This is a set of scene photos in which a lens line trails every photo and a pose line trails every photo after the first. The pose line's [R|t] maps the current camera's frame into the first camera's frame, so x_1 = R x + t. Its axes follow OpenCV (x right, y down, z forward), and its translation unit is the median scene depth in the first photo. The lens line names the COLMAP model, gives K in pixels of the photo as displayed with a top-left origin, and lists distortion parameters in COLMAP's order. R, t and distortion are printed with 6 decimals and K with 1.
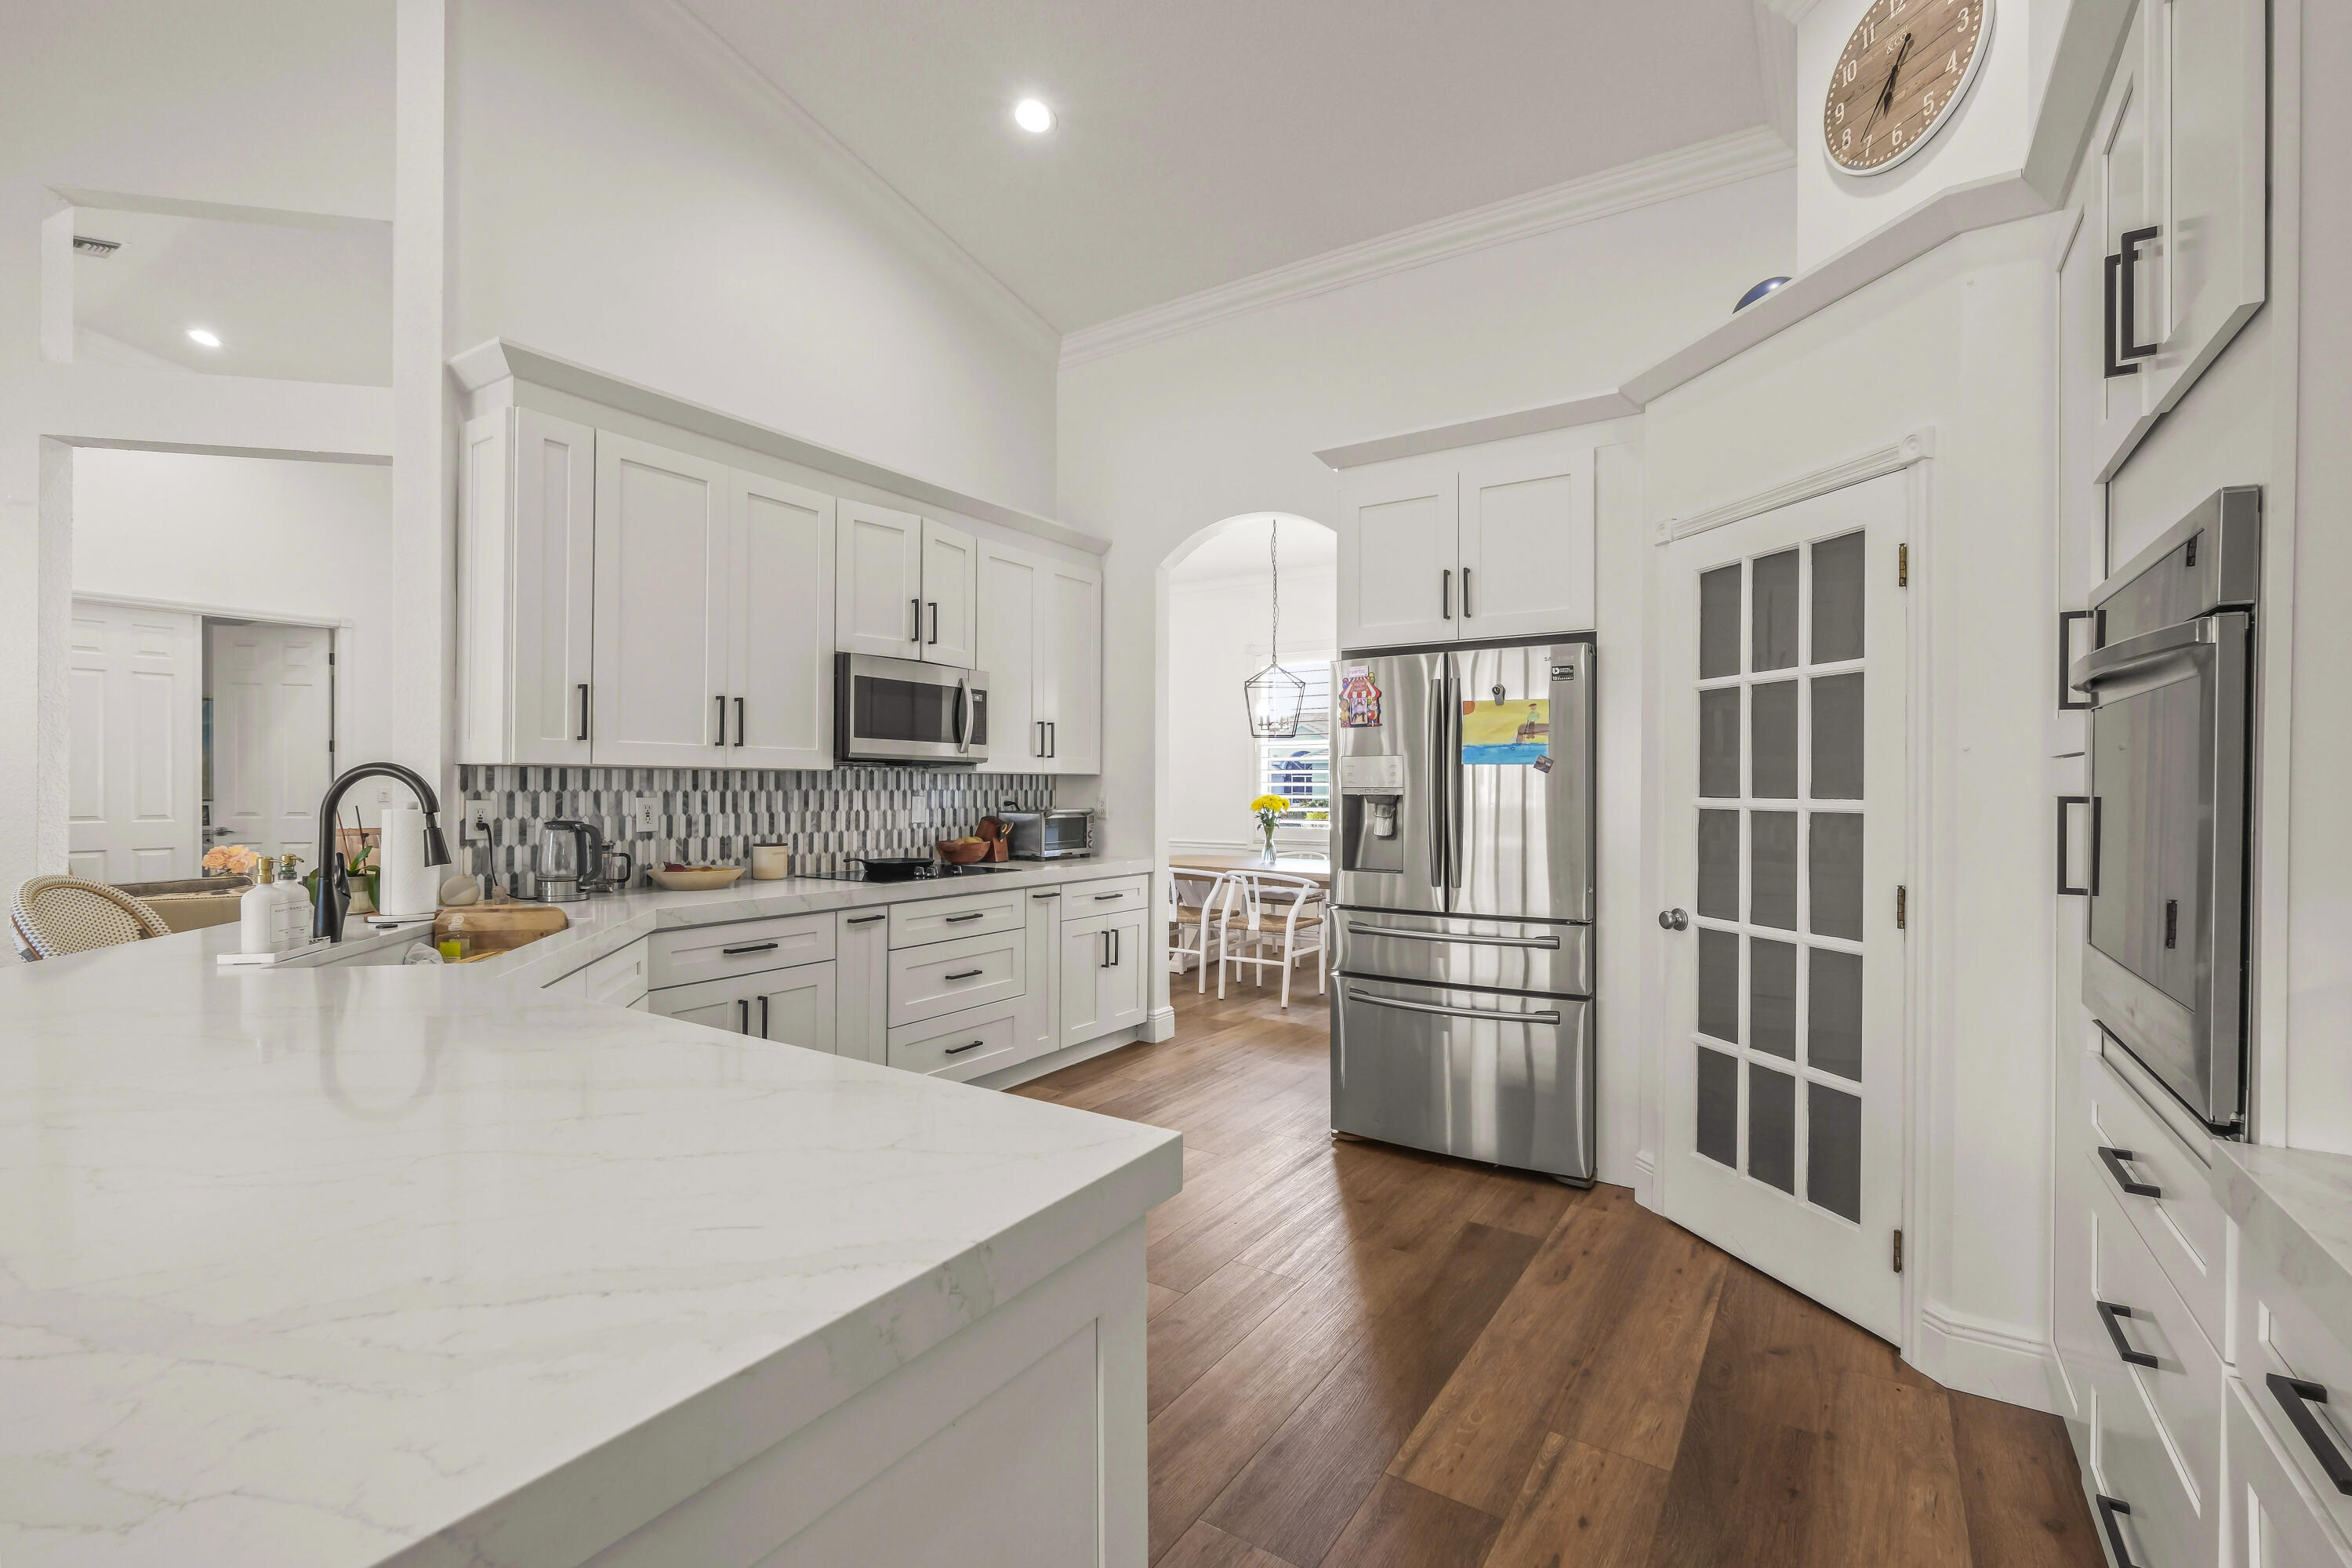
lens RADIAL K [[1033.0, 0, 1176.0], [0, 1033.0, 784.0], [0, 0, 1]] dist [-0.000119, -0.000533]
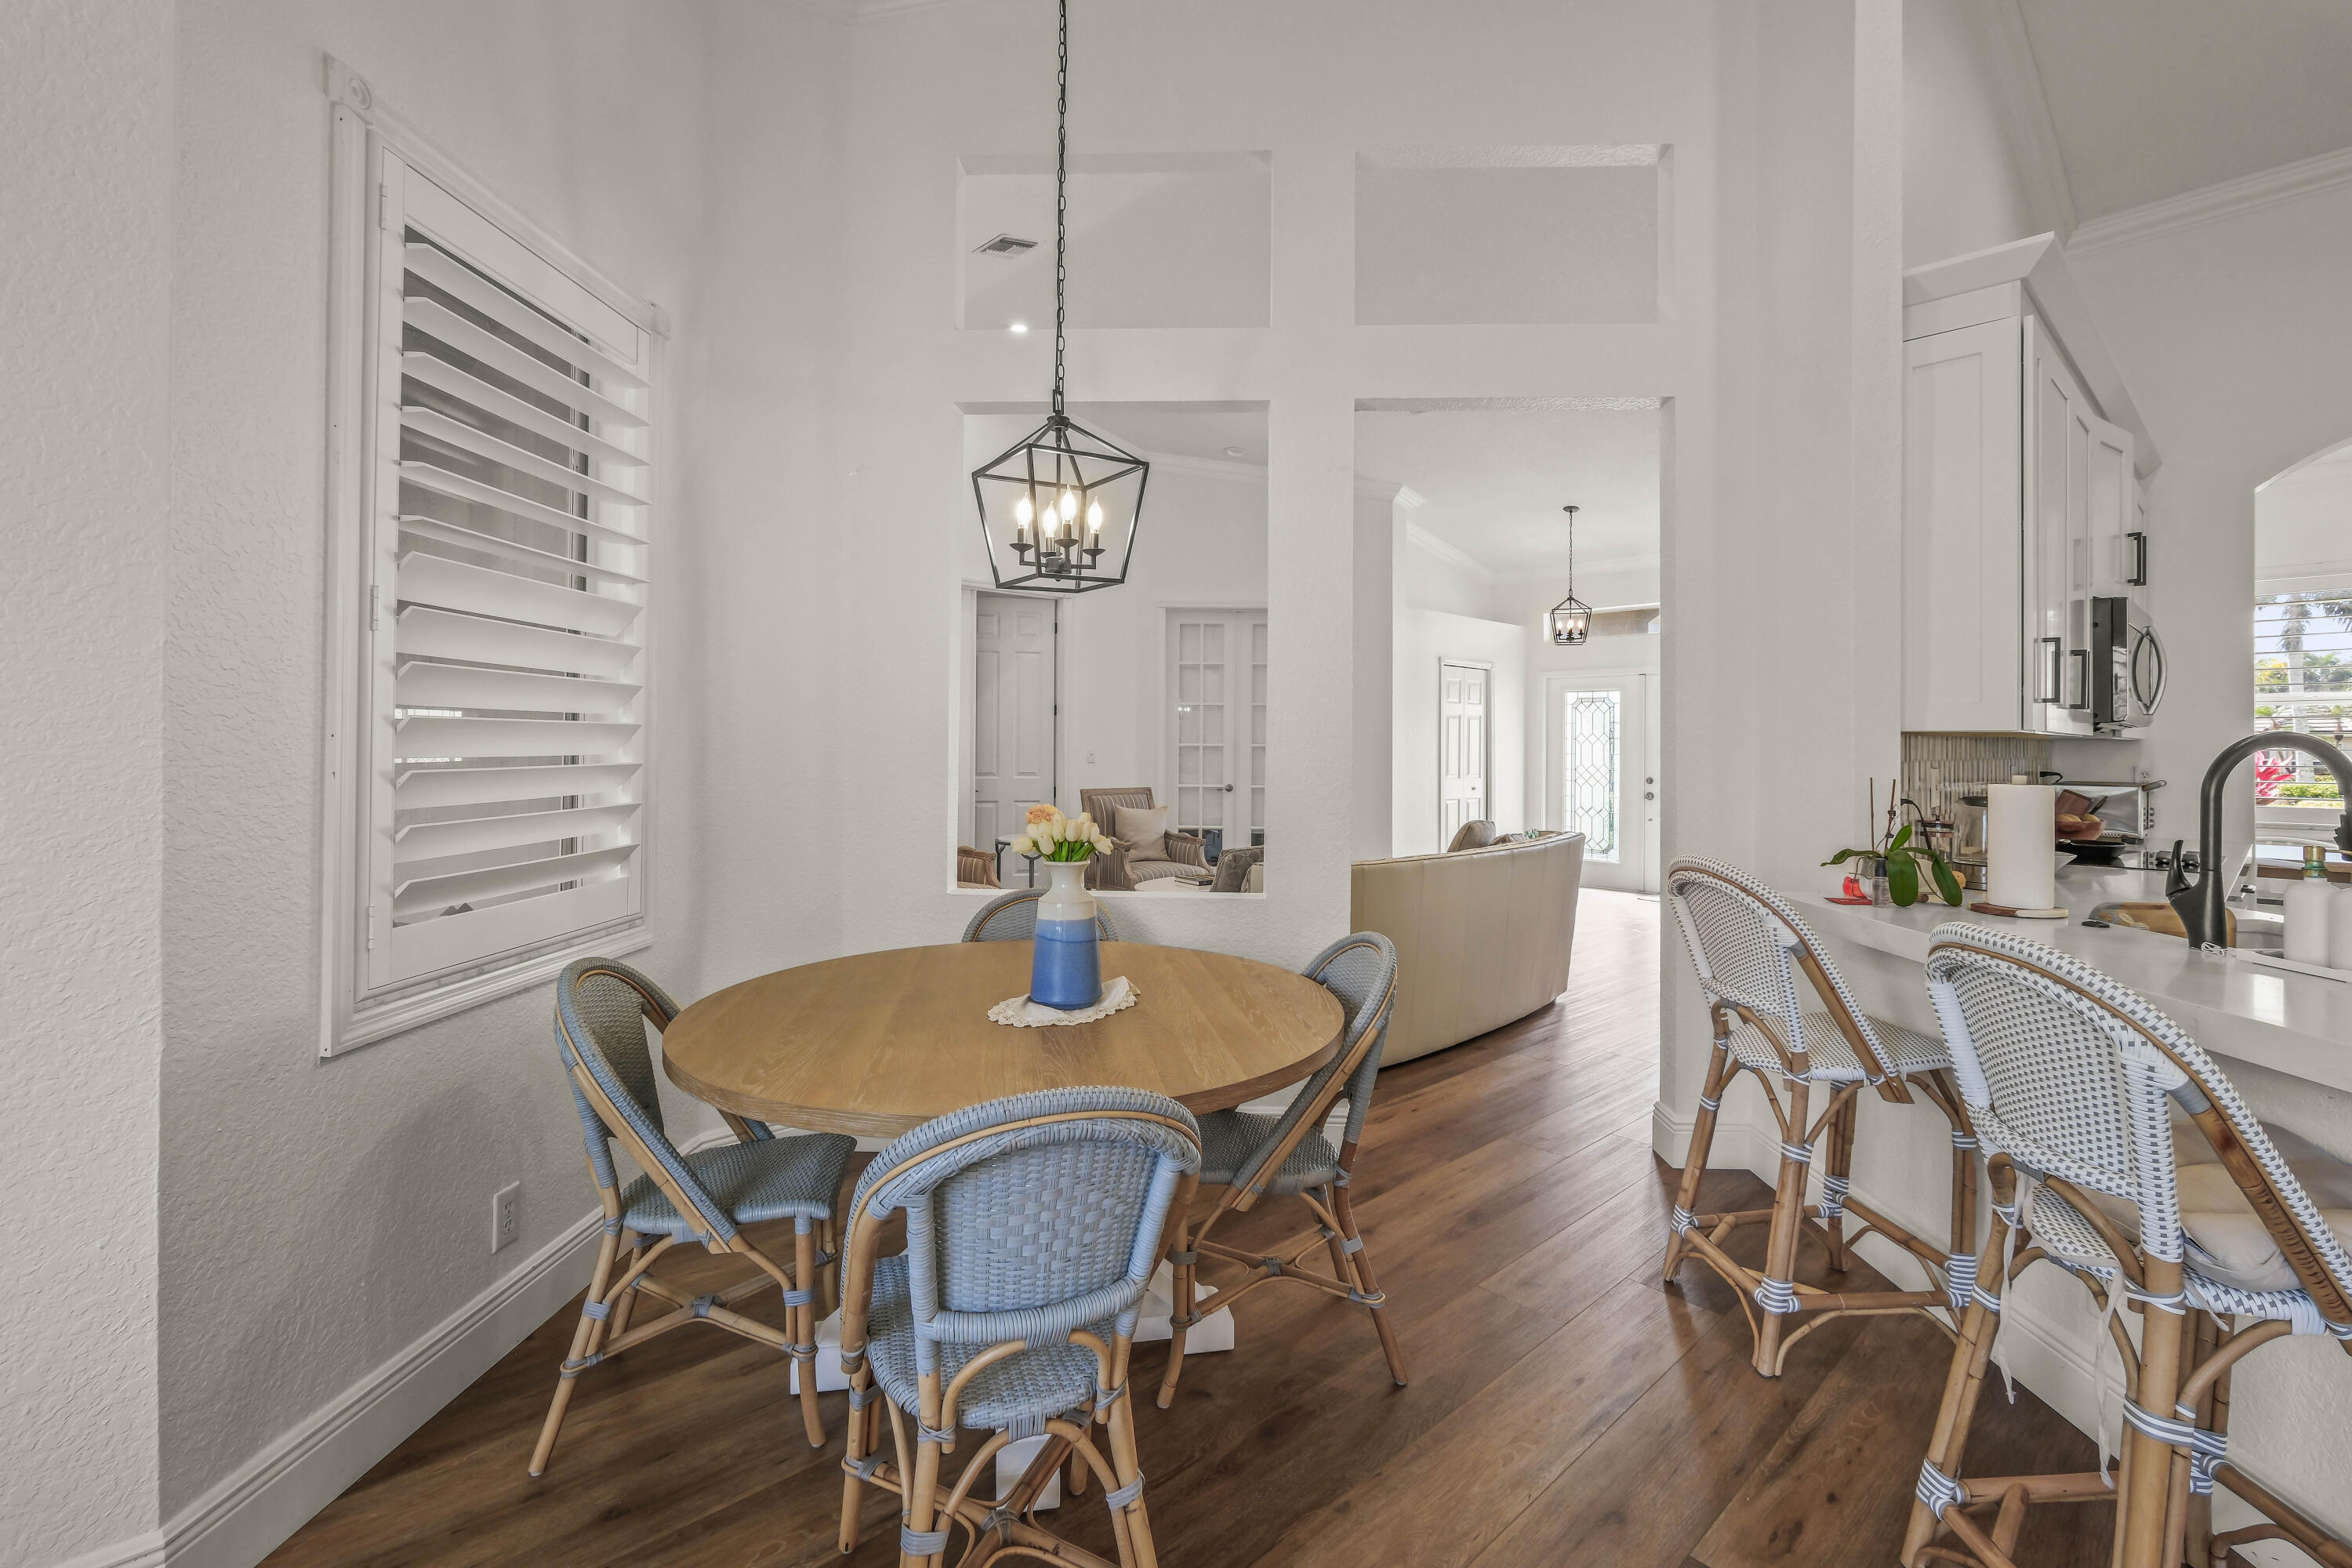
lens RADIAL K [[1039.8, 0, 1170.3], [0, 1039.8, 734.2], [0, 0, 1]] dist [-0.003334, -0.000682]
pose [[0.970096, 0.000817, -0.242719, -0.887667], [-0.003352, 0.999944, -0.010031, -0.005539], [0.242697, 0.010545, 0.970045, -0.005406]]
